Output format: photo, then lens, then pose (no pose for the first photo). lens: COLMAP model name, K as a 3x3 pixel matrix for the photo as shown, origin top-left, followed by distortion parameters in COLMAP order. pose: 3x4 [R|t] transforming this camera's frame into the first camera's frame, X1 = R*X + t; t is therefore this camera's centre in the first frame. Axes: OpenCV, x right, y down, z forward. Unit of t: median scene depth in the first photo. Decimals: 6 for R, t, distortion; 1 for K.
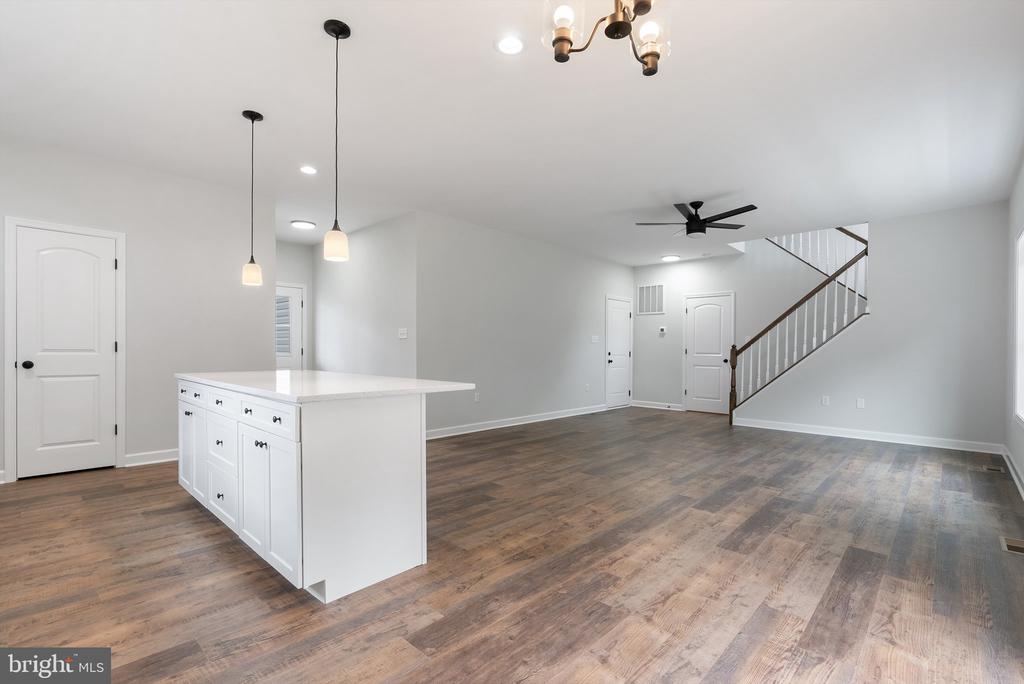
lens RADIAL K [[464.3, 0, 526.7], [0, 464.3, 353.7], [0, 0, 1]] dist [-0.013516, 0.003542]
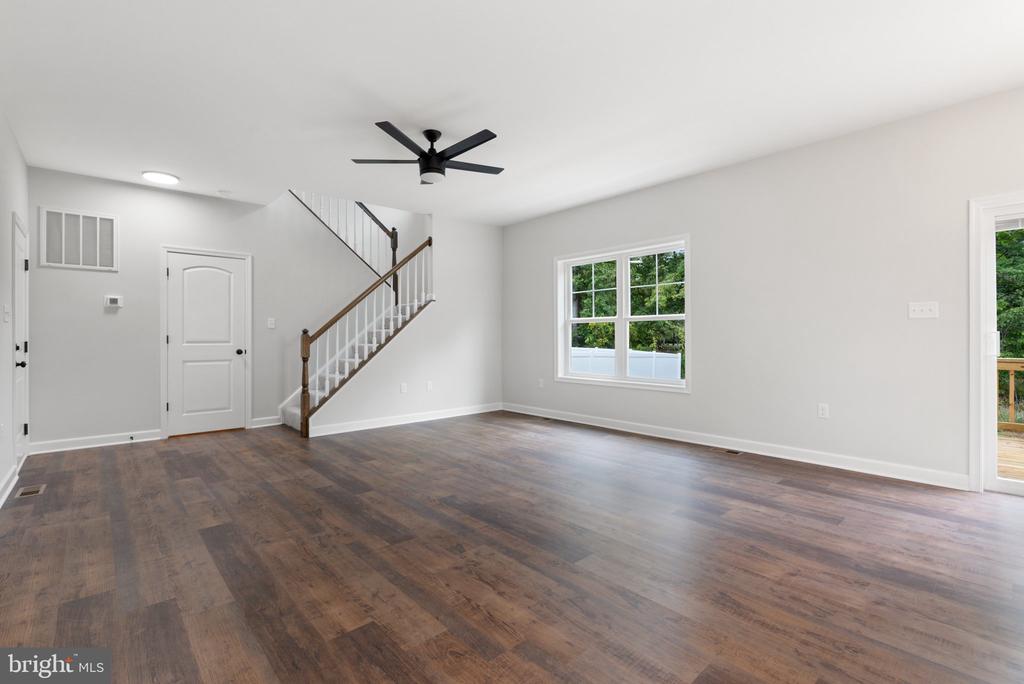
lens RADIAL K [[464.3, 0, 503.4], [0, 464.3, 333.5], [0, 0, 1]] dist [-0.013516, 0.003542]
pose [[0.104013, -0.005370, 0.994561, -0.575406], [0.014655, 0.999885, 0.003866, -0.023392], [-0.994468, 0.014173, 0.104080, 1.359228]]
